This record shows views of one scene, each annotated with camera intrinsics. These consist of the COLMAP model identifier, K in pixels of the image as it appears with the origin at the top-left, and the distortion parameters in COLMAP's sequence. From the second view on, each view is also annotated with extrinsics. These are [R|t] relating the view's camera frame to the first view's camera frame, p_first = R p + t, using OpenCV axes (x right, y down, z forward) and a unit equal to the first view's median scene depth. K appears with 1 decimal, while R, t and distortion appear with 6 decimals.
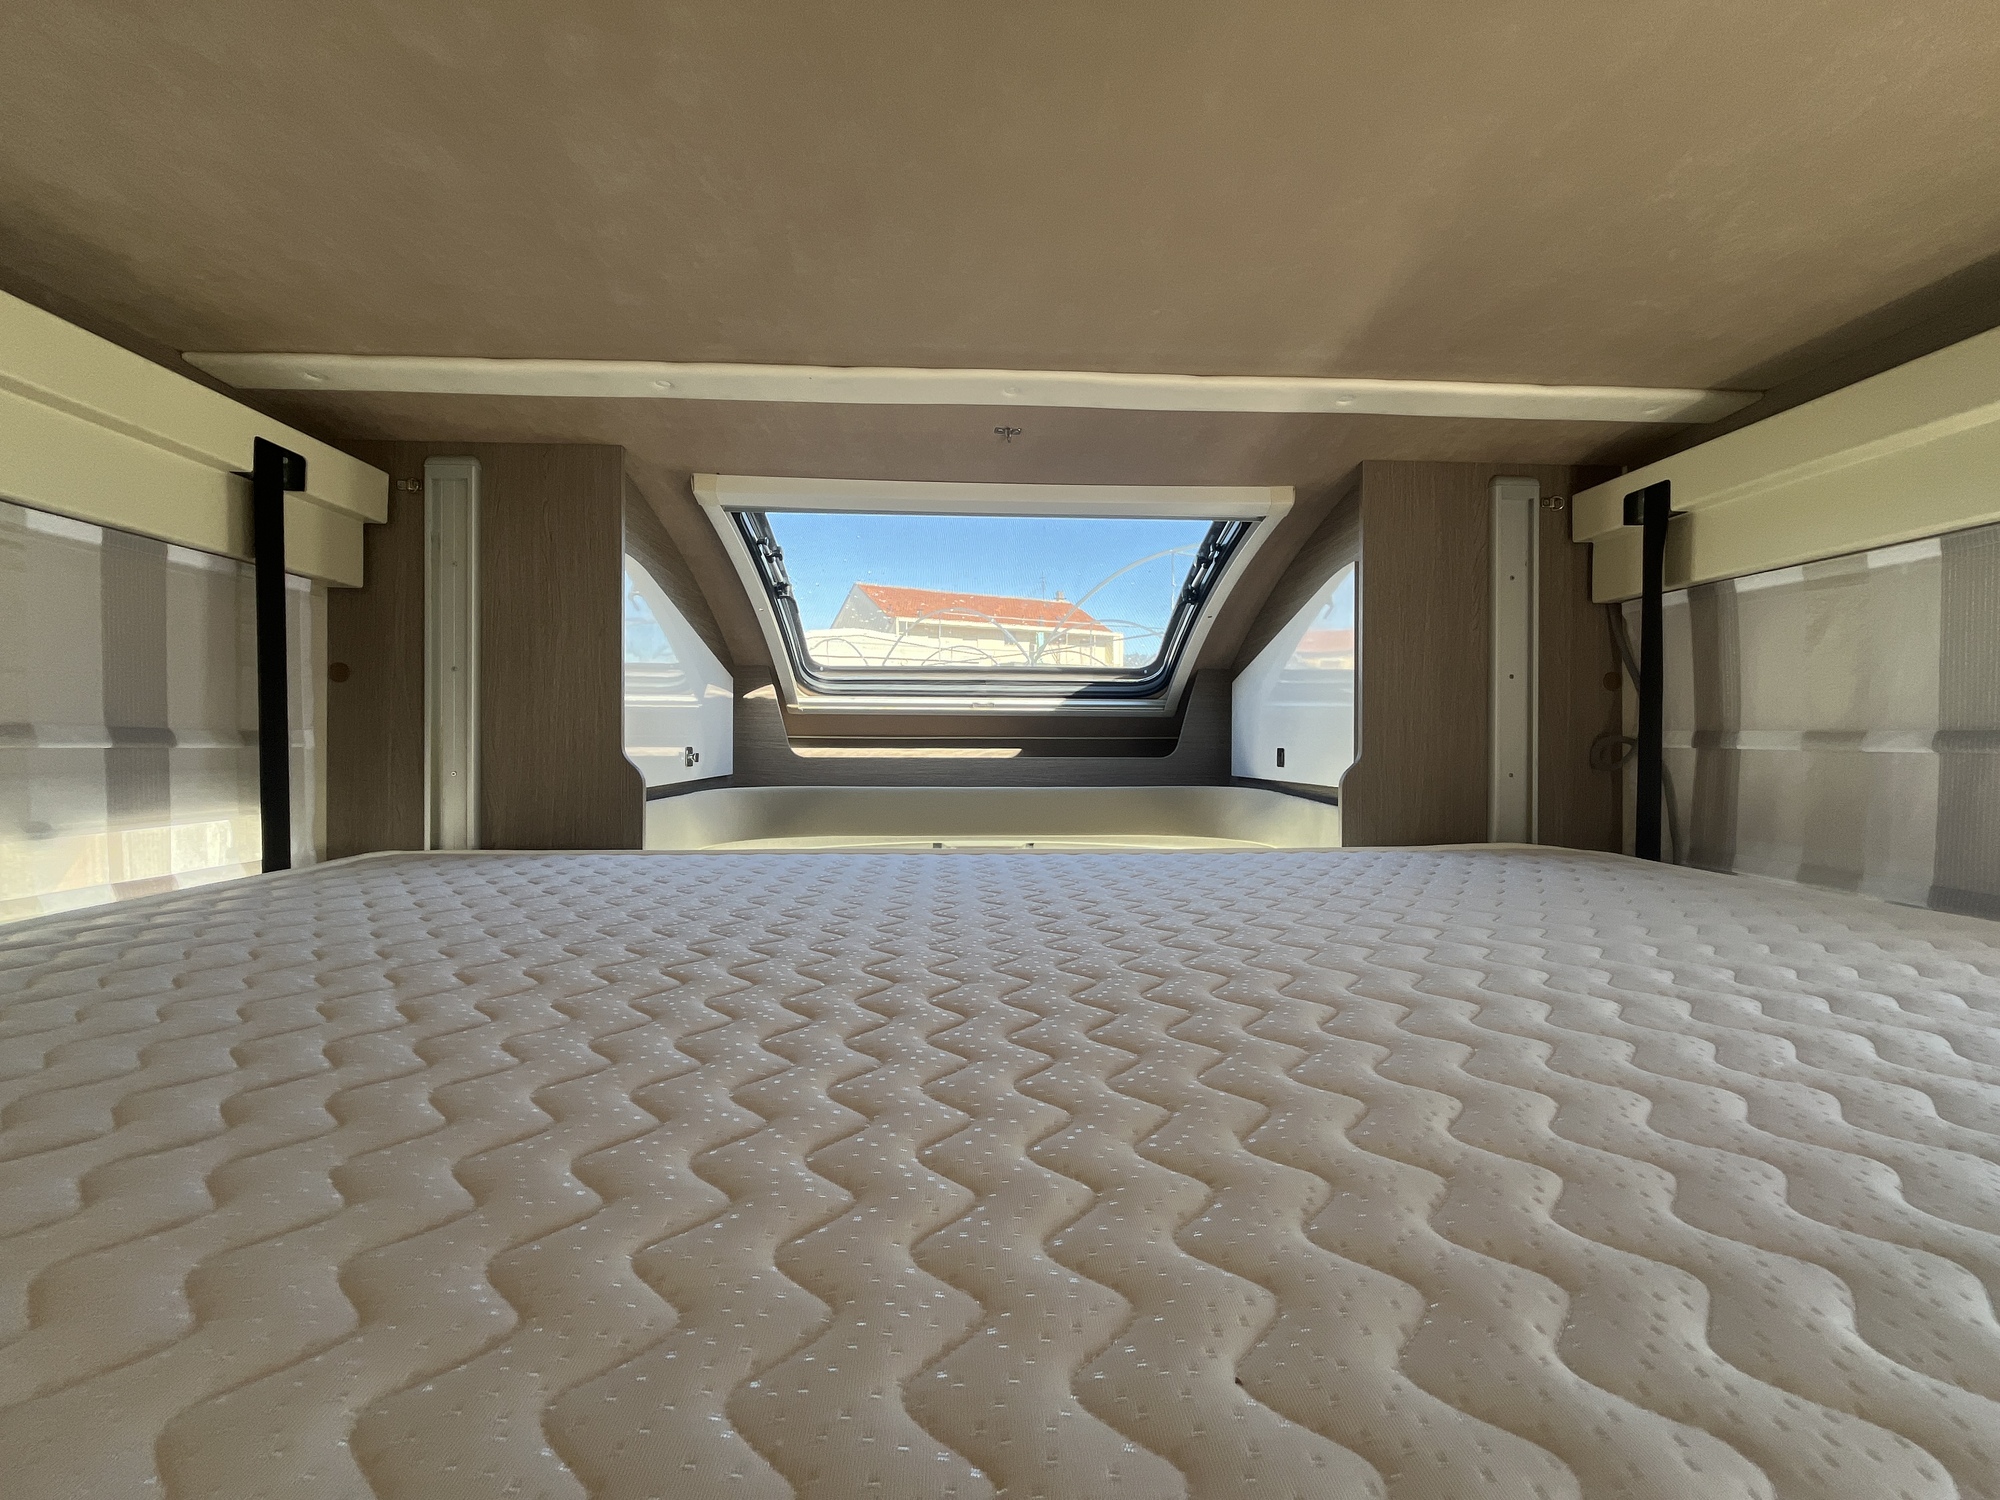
lens RADIAL K [[813.8, 0, 1000.0], [0, 813.8, 750.0], [0, 0, 1]] dist [-0.000936, -0.000750]
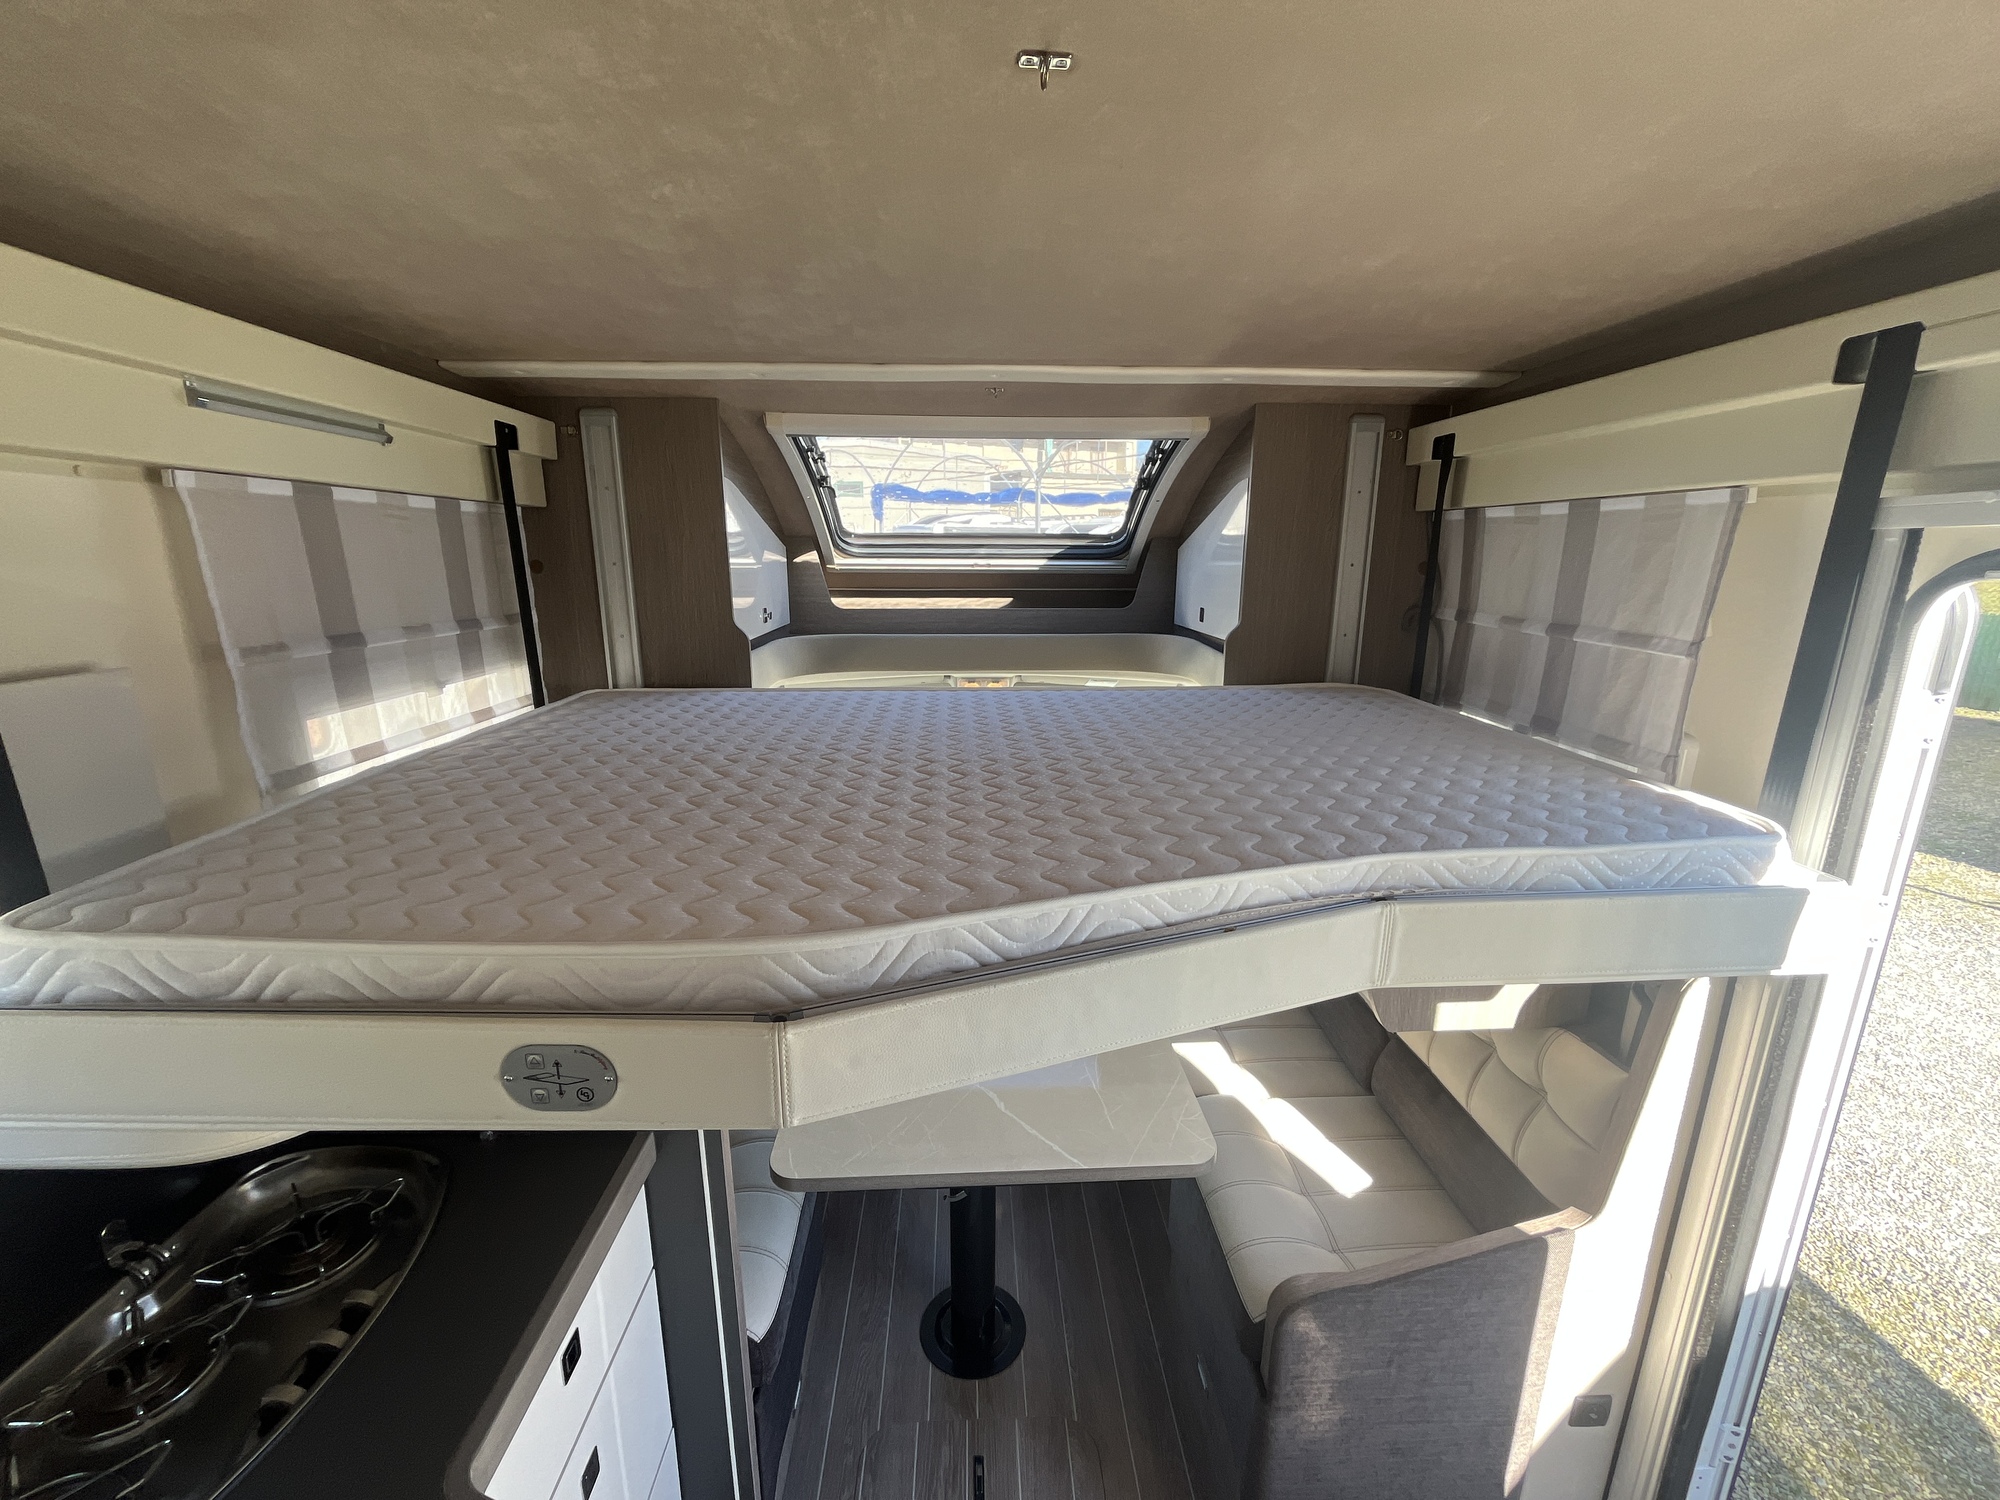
lens RADIAL K [[813.8, 0, 1000.0], [0, 813.8, 750.0], [0, 0, 1]] dist [-0.000936, -0.000750]
pose [[0.999958, 0.001258, -0.009060, 0.020786], [0.000827, 0.974012, 0.226496, -0.068998], [0.009110, -0.226495, 0.973970, -0.320902]]
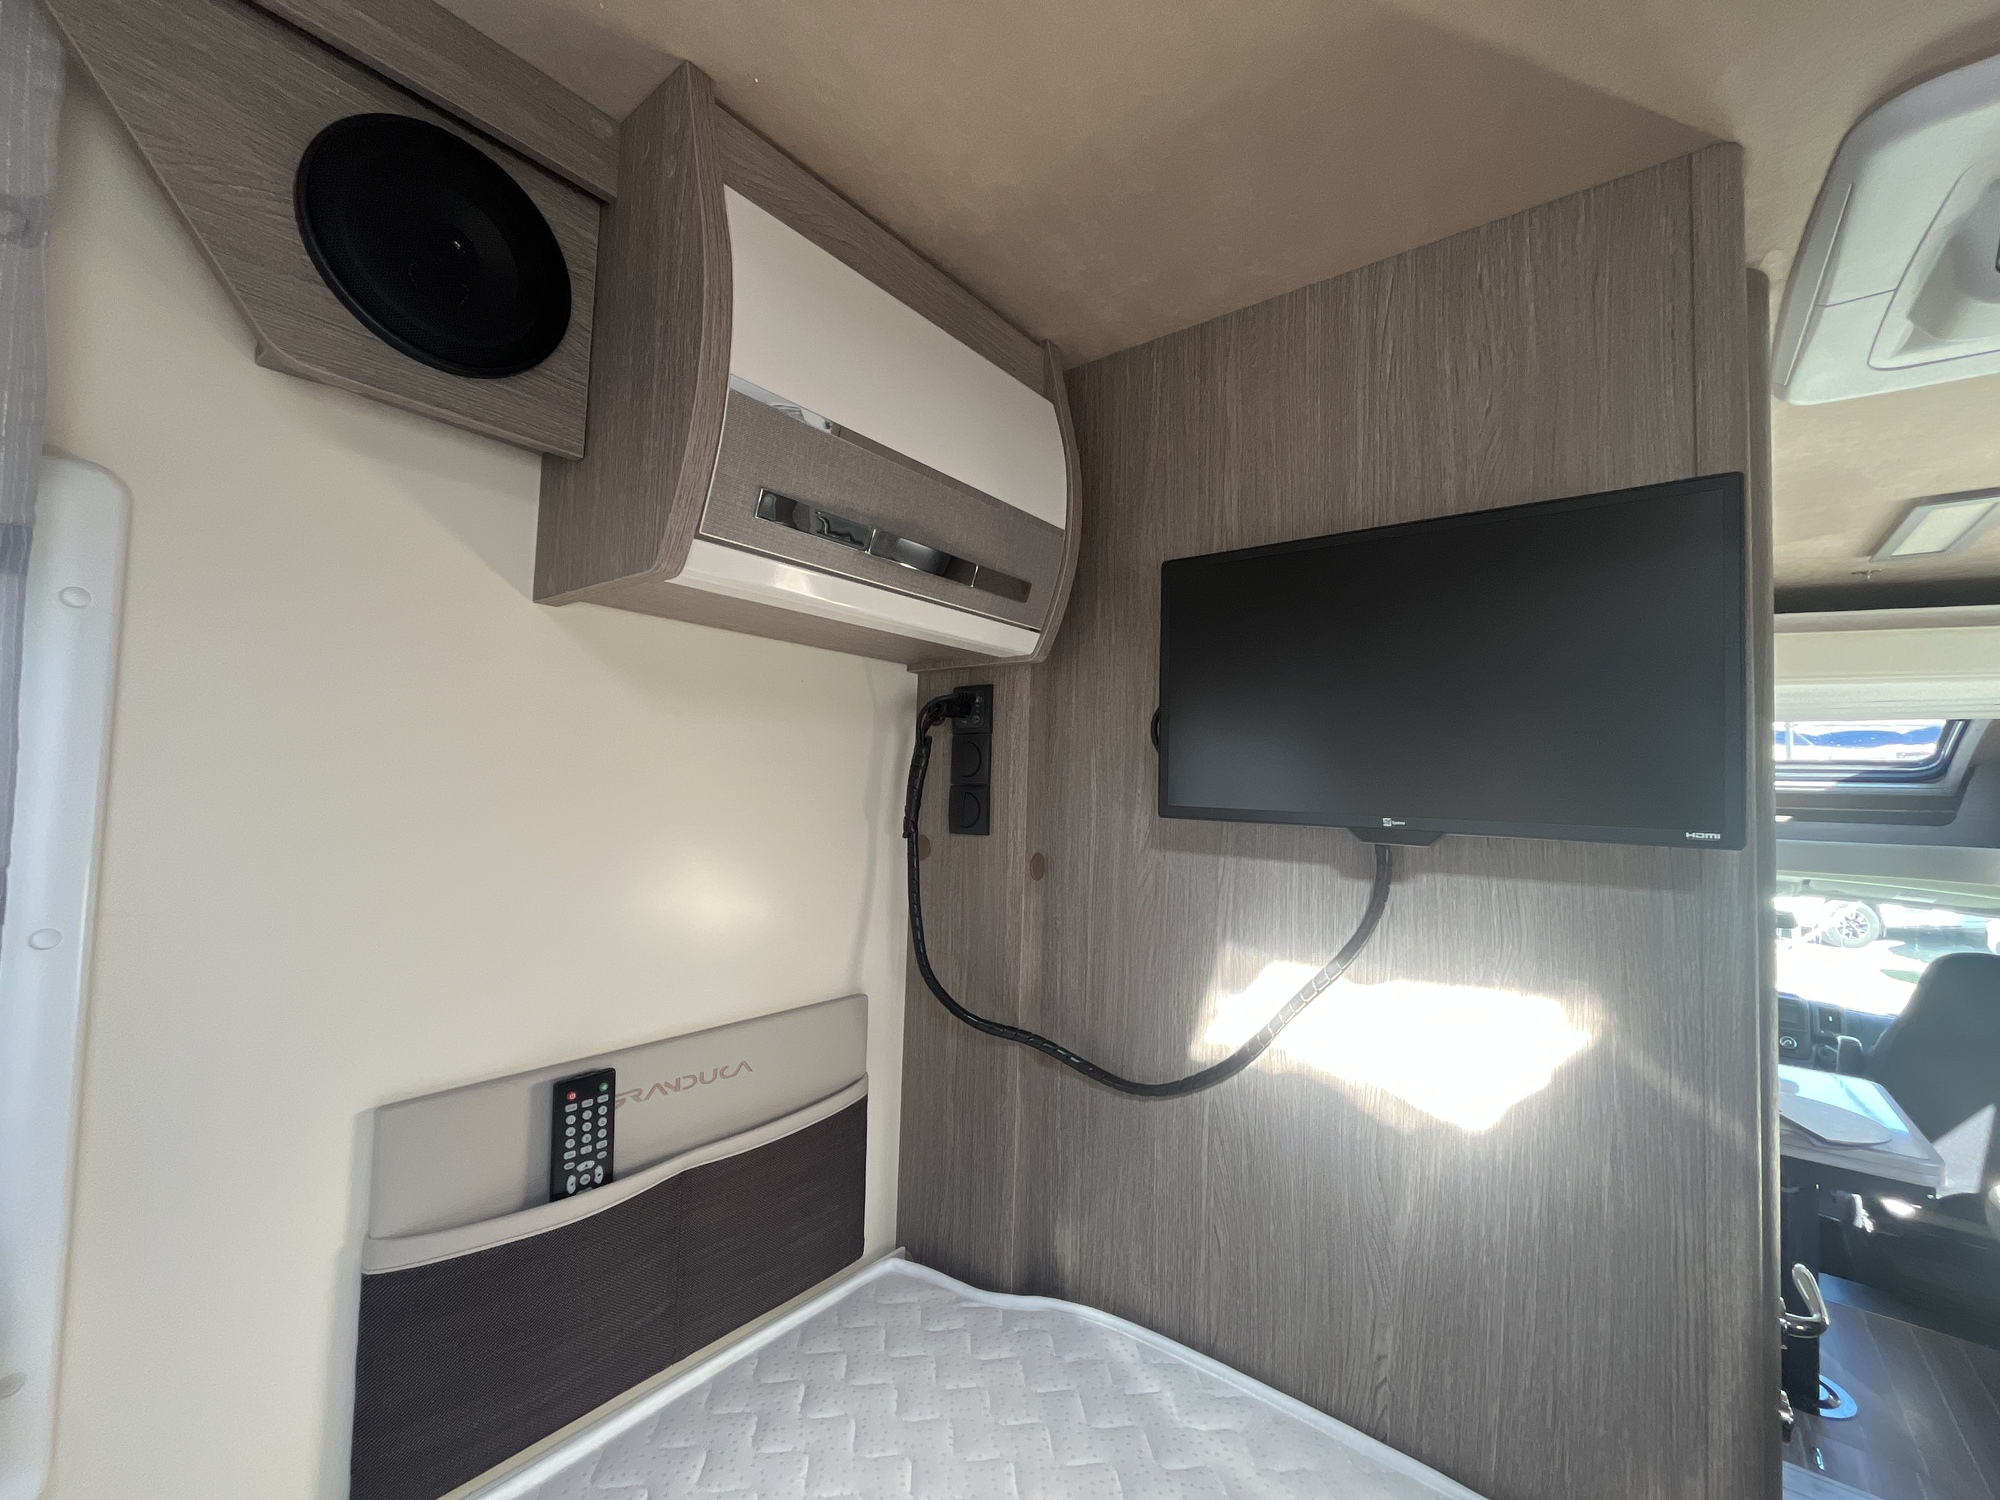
lens RADIAL K [[813.8, 0, 1000.0], [0, 813.8, 750.0], [0, 0, 1]] dist [-0.000936, -0.000750]
pose [[0.742667, -0.013238, -0.669530, -0.062084], [-0.036117, 0.997558, -0.059785, 0.020522], [0.668686, 0.068582, 0.740375, -1.158758]]
